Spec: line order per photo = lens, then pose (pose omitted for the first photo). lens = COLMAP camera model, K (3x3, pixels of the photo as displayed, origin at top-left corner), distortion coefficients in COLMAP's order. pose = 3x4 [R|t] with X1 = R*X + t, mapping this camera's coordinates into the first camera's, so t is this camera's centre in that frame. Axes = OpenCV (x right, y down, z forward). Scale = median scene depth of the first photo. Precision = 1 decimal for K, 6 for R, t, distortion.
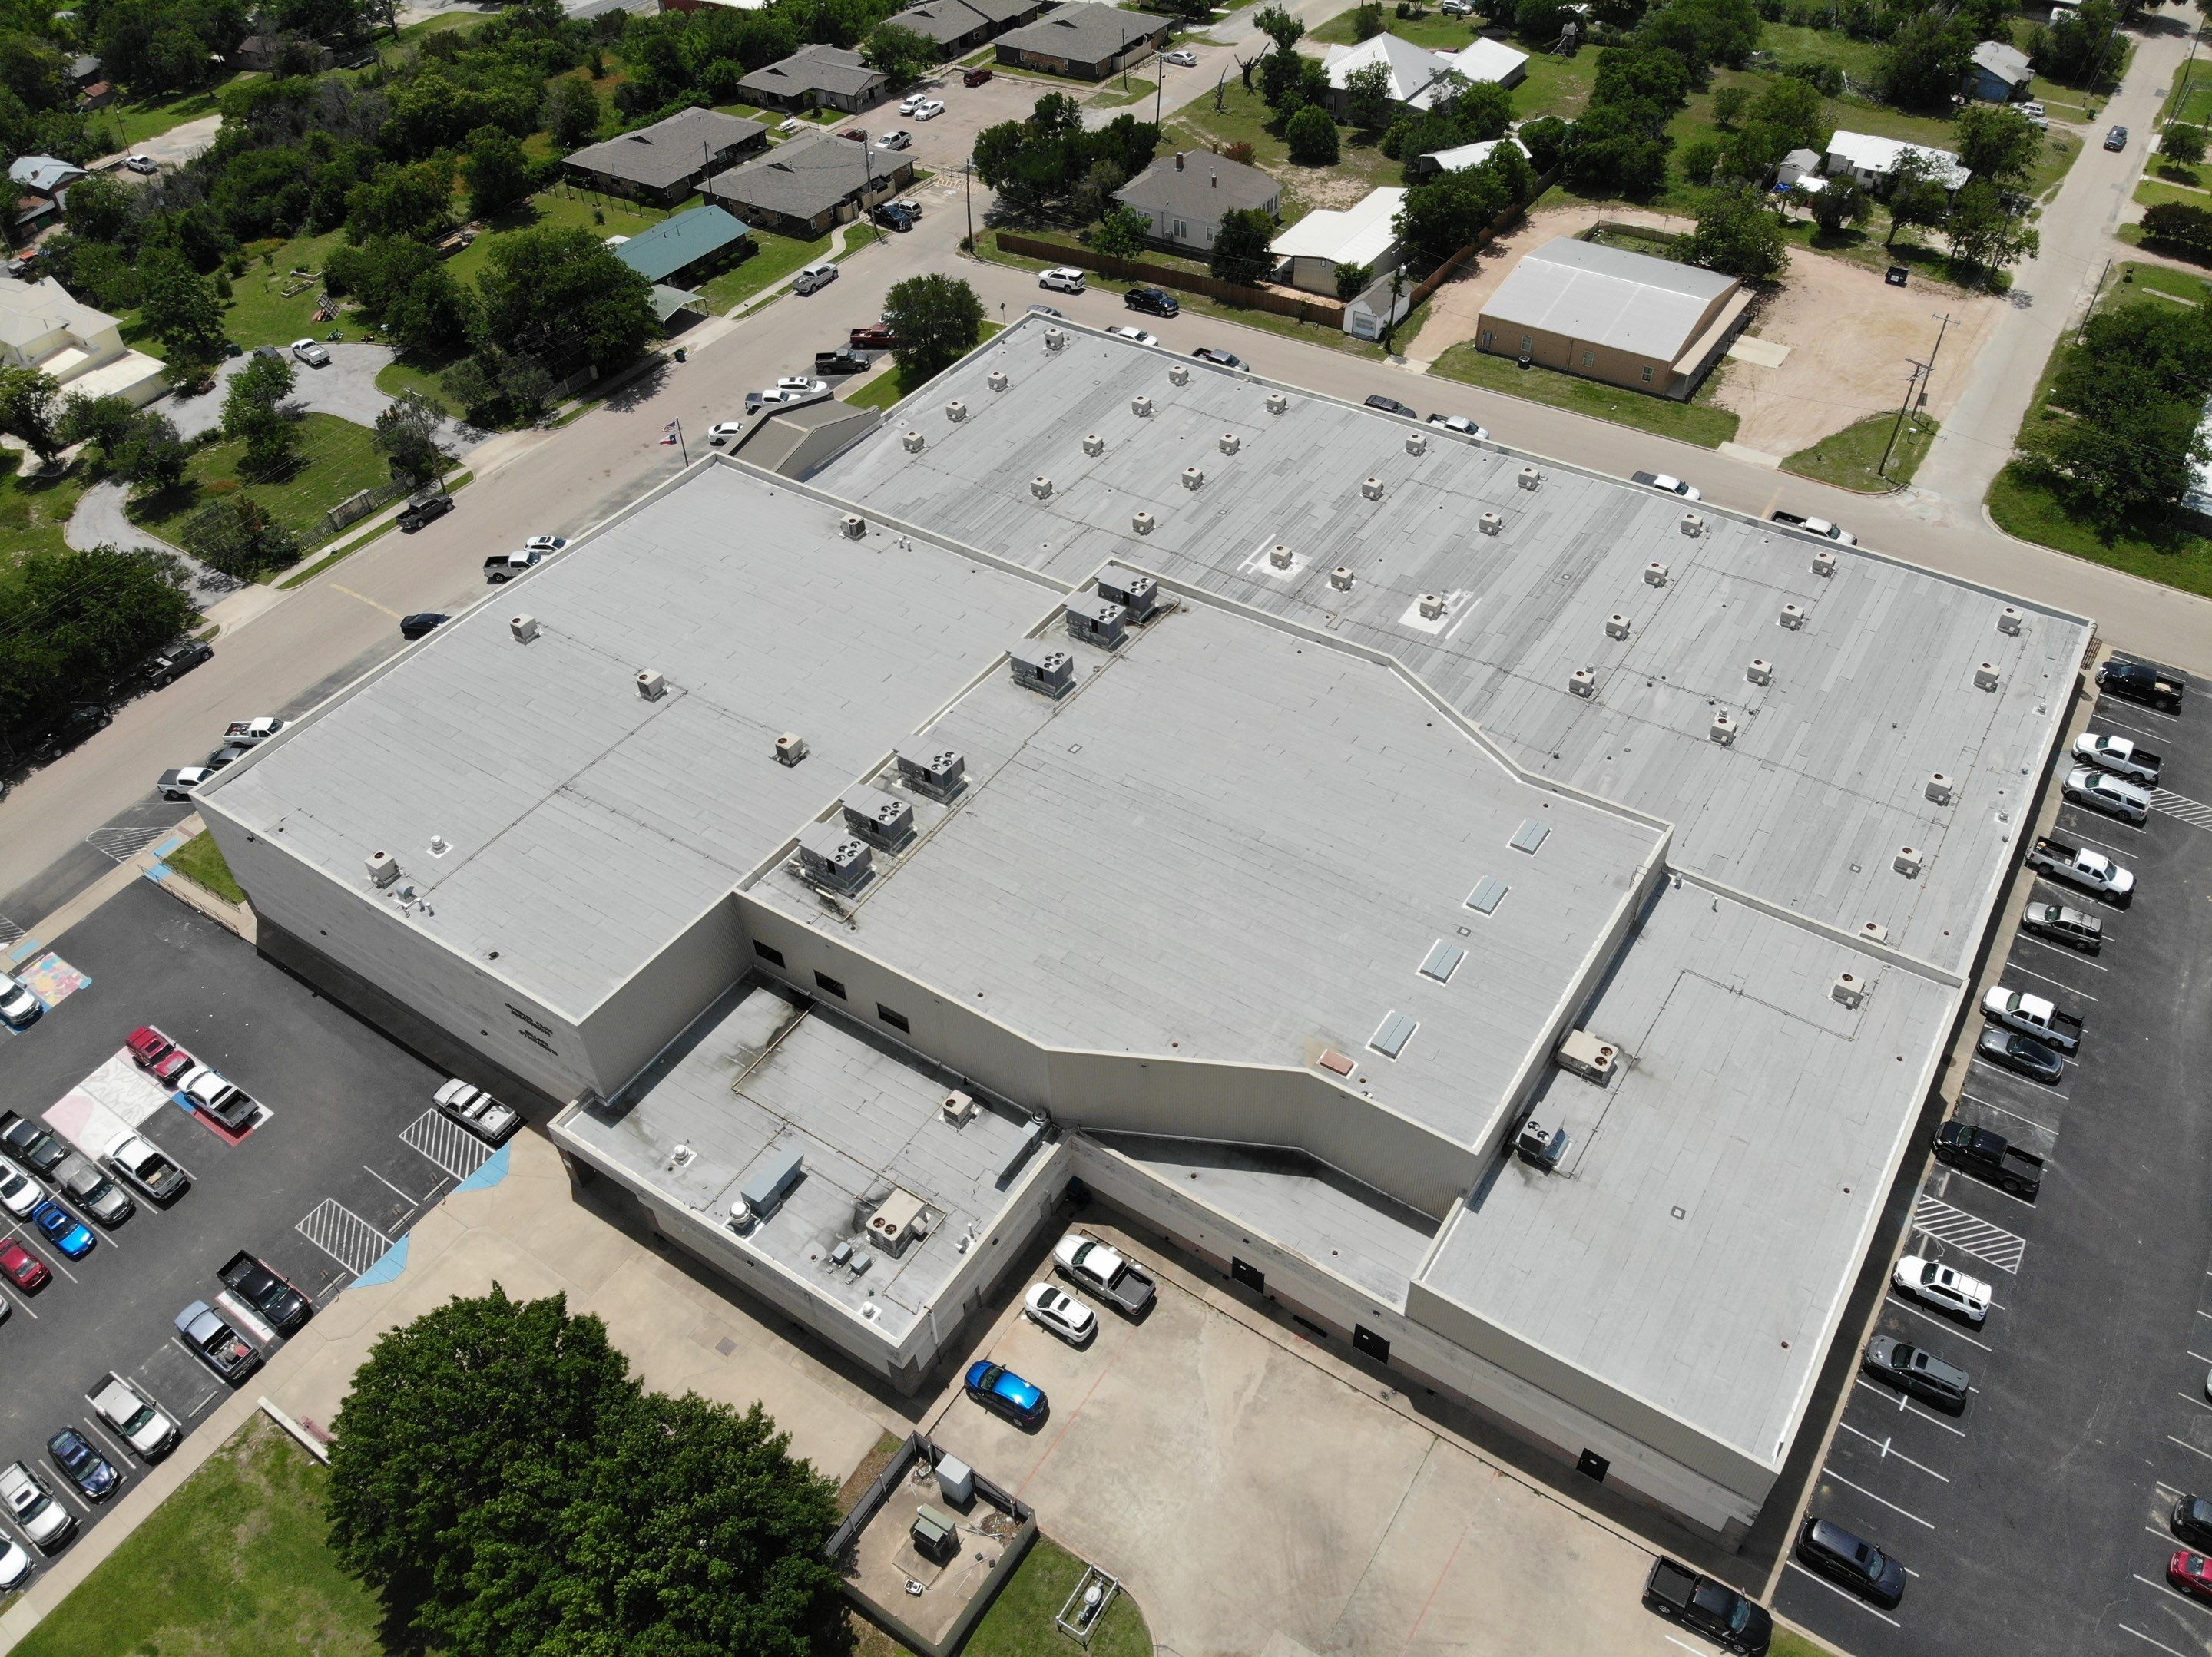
lens RADIAL K [[1589.2, 0, 1106.0], [0, 1589.2, 828.5], [0, 0, 1]] dist [0.041638, -0.130749]
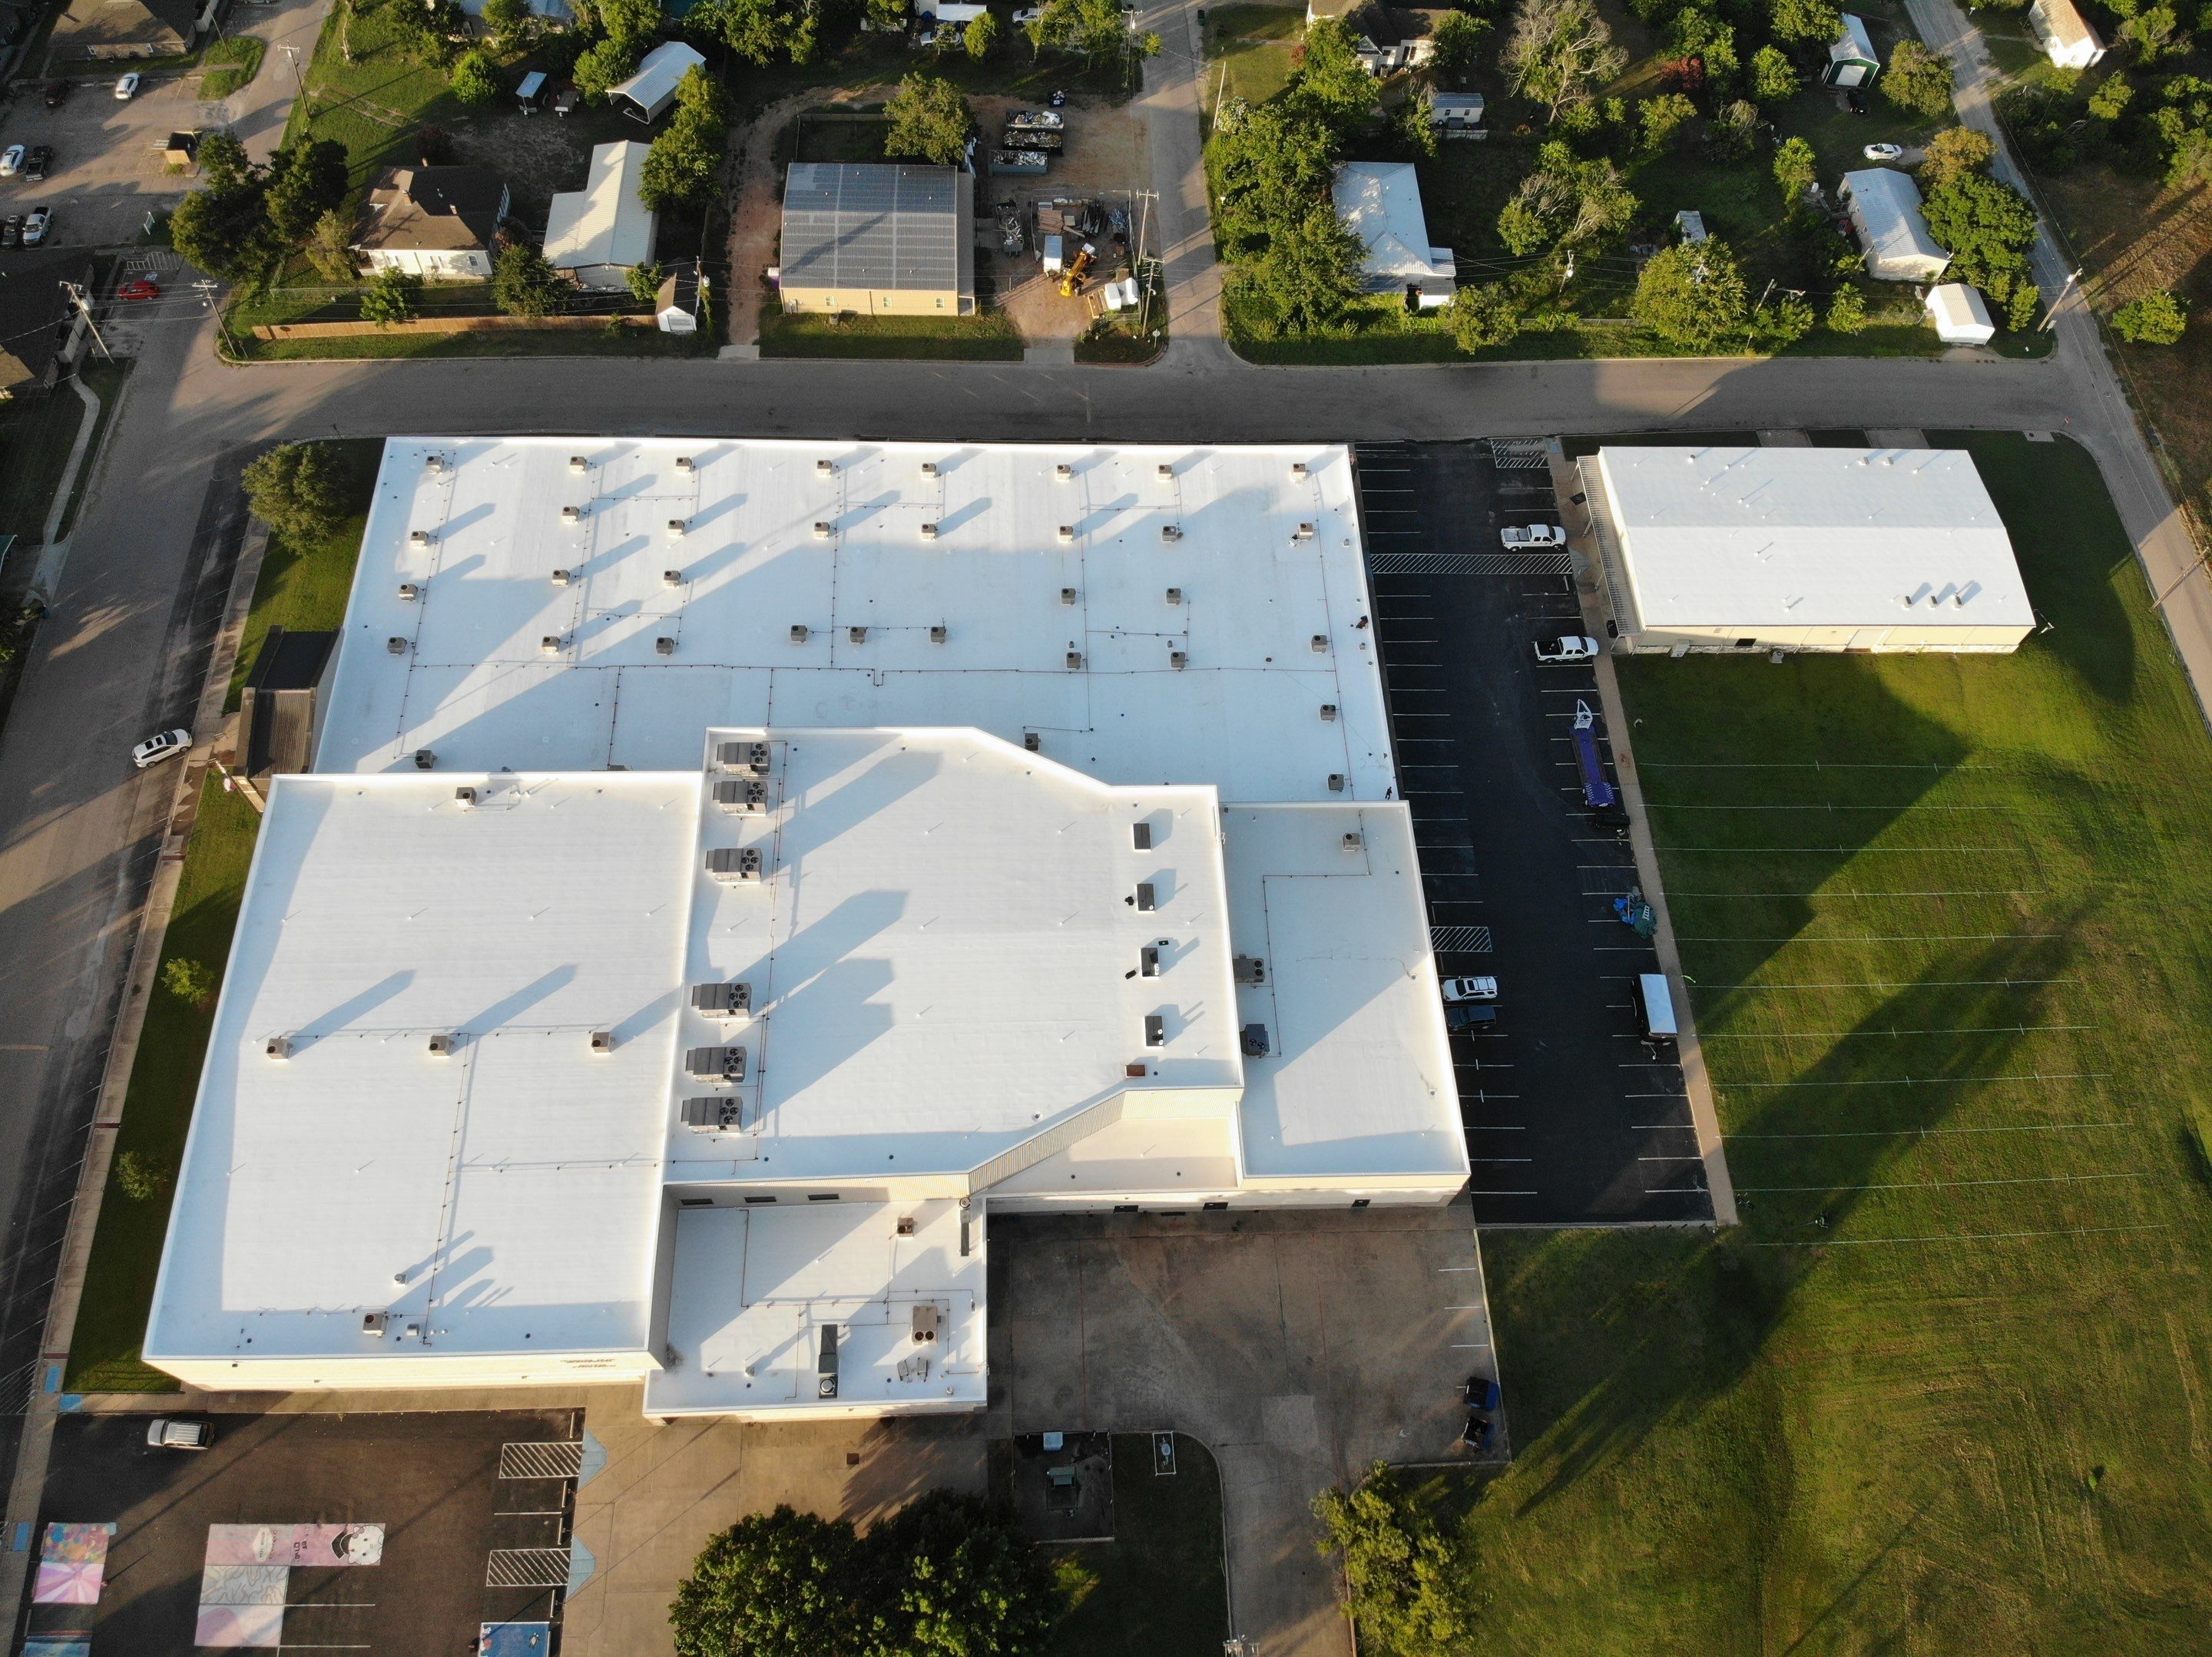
lens RADIAL K [[1585.5, 0, 1105.2], [0, 1585.5, 813.8], [0, 0, 1]] dist [0.057181, -0.150548]
pose [[0.805365, -0.471793, 0.358885, -0.150900], [0.353375, 0.868205, 0.348349, -0.295907], [-0.475934, -0.153727, 0.865941, -0.121836]]
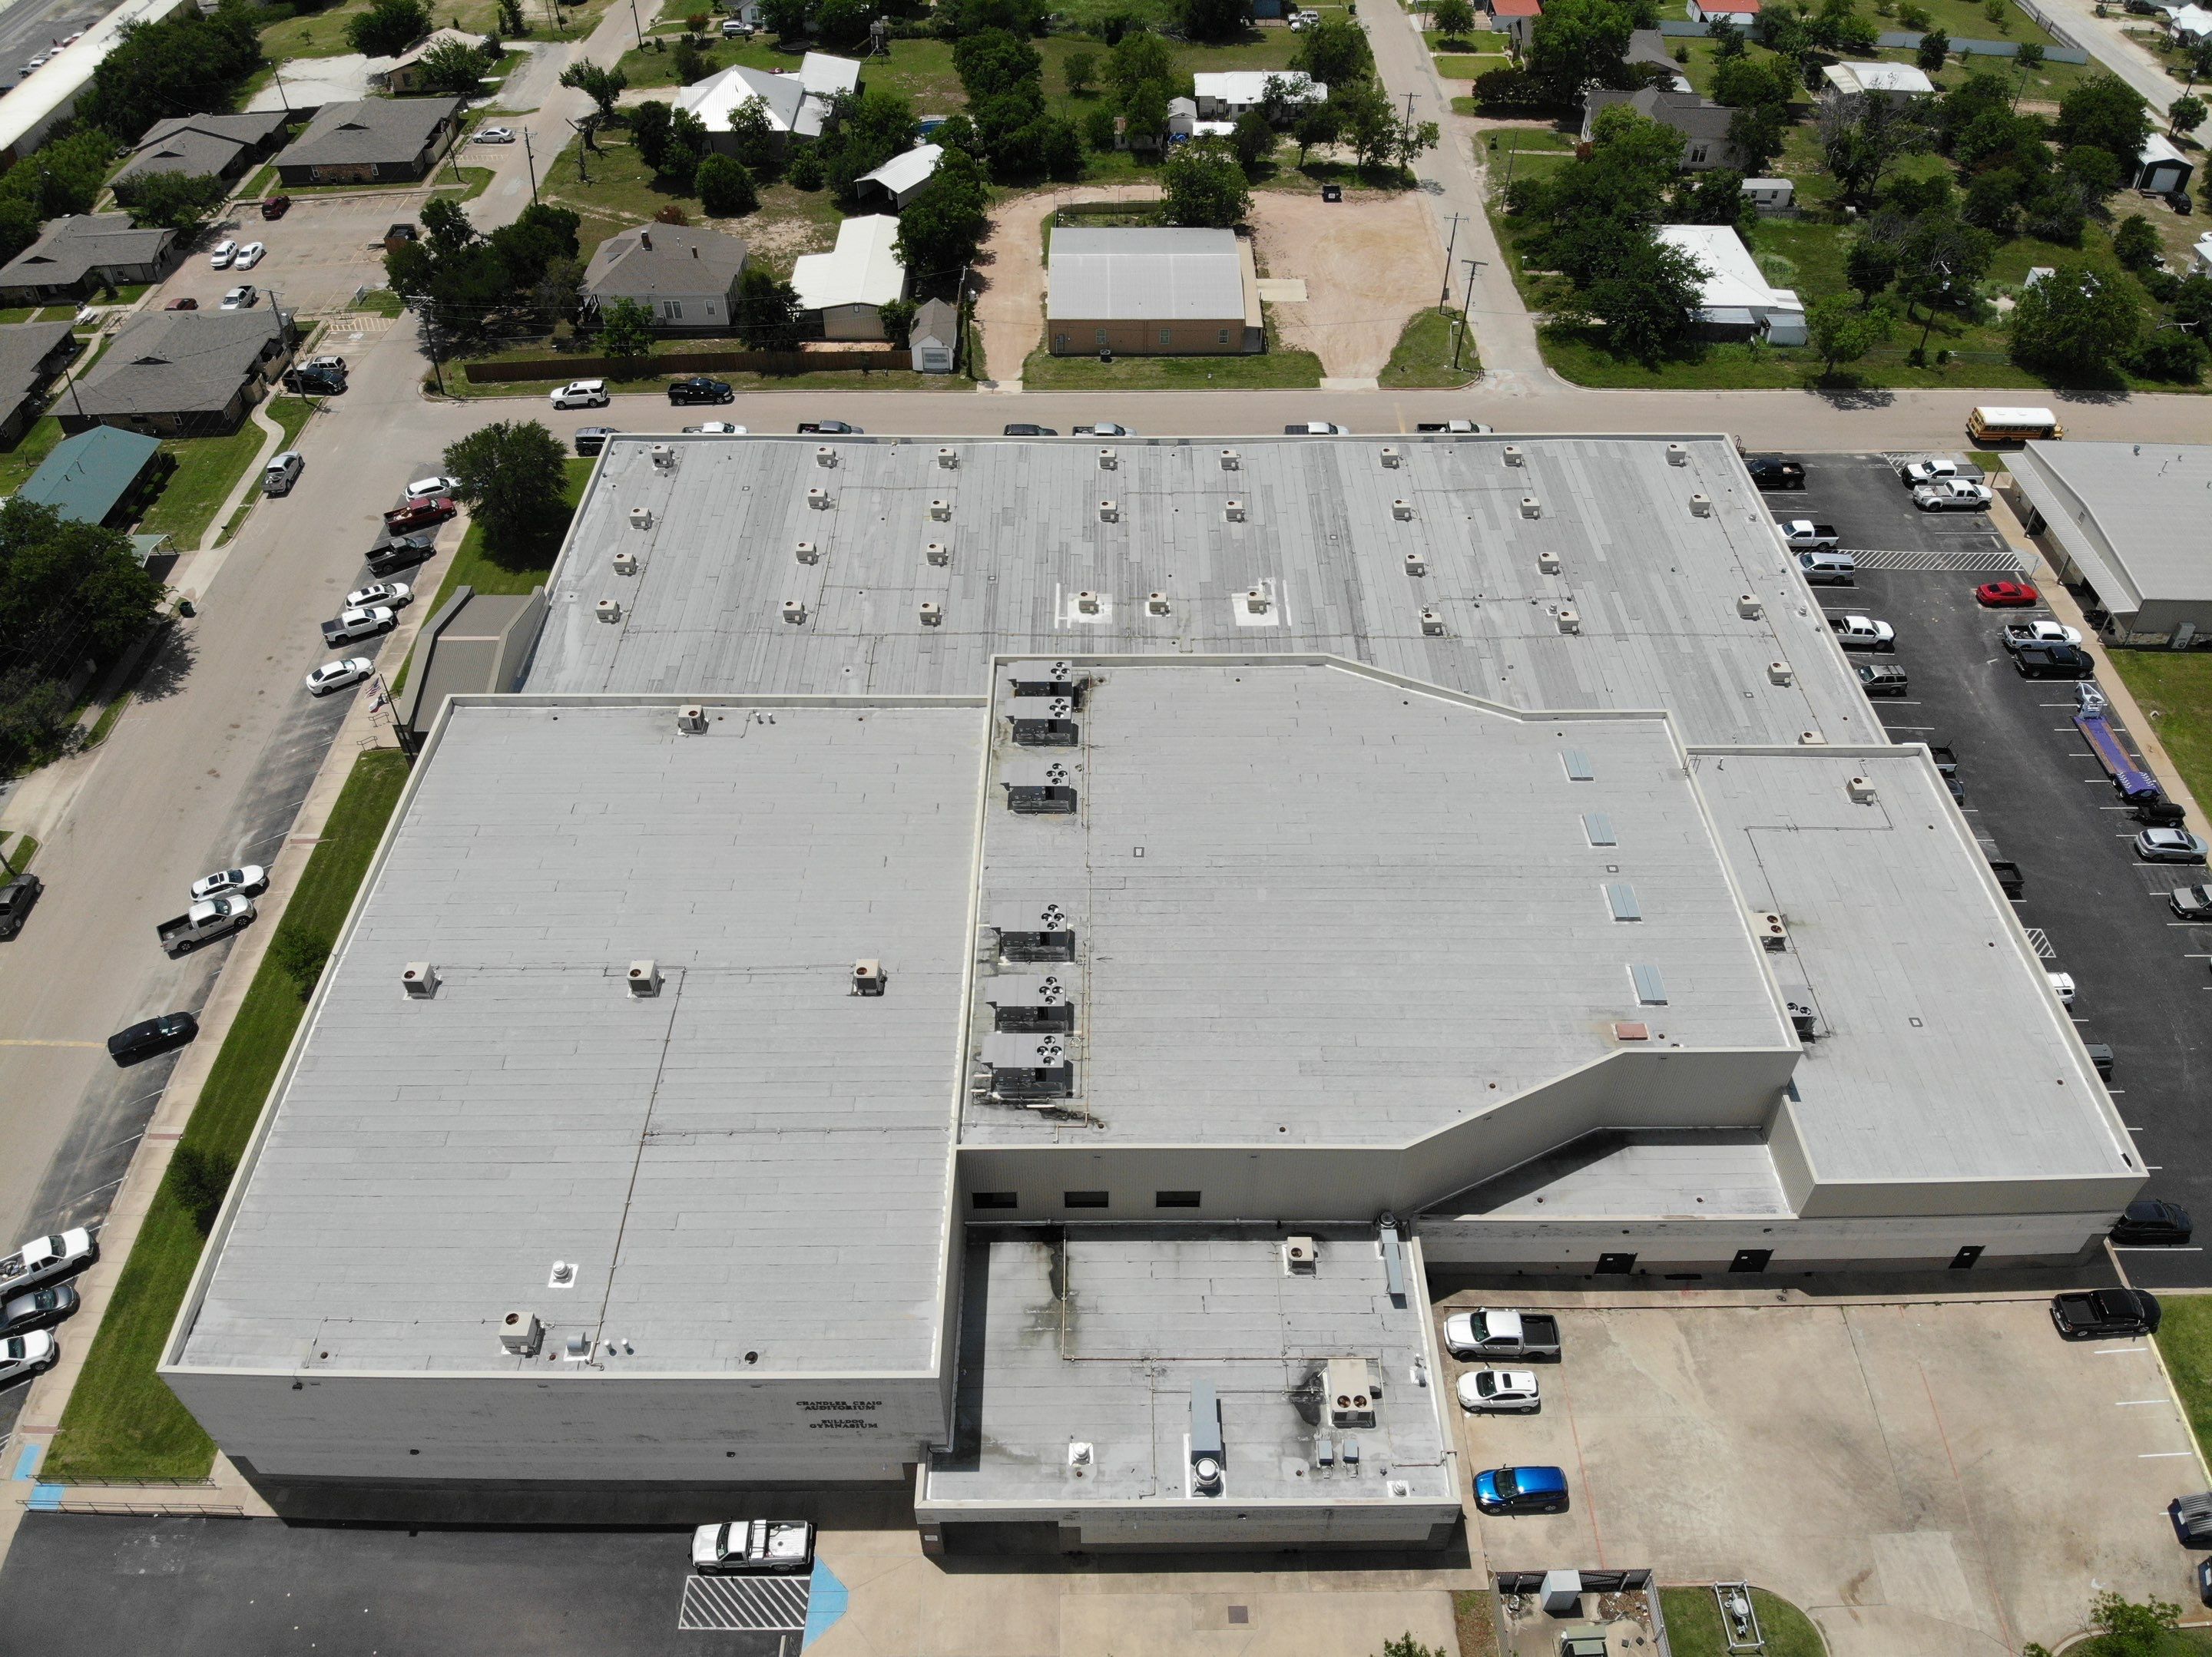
lens RADIAL K [[1597.9, 0, 1106.5], [0, 1597.9, 843.8], [0, 0, 1]] dist [0.074185, -0.197035]
pose [[0.833735, -0.369601, 0.410220, -0.254642], [0.369062, 0.925612, 0.083876, -0.085860], [-0.410705, 0.081467, 0.908121, 0.096396]]
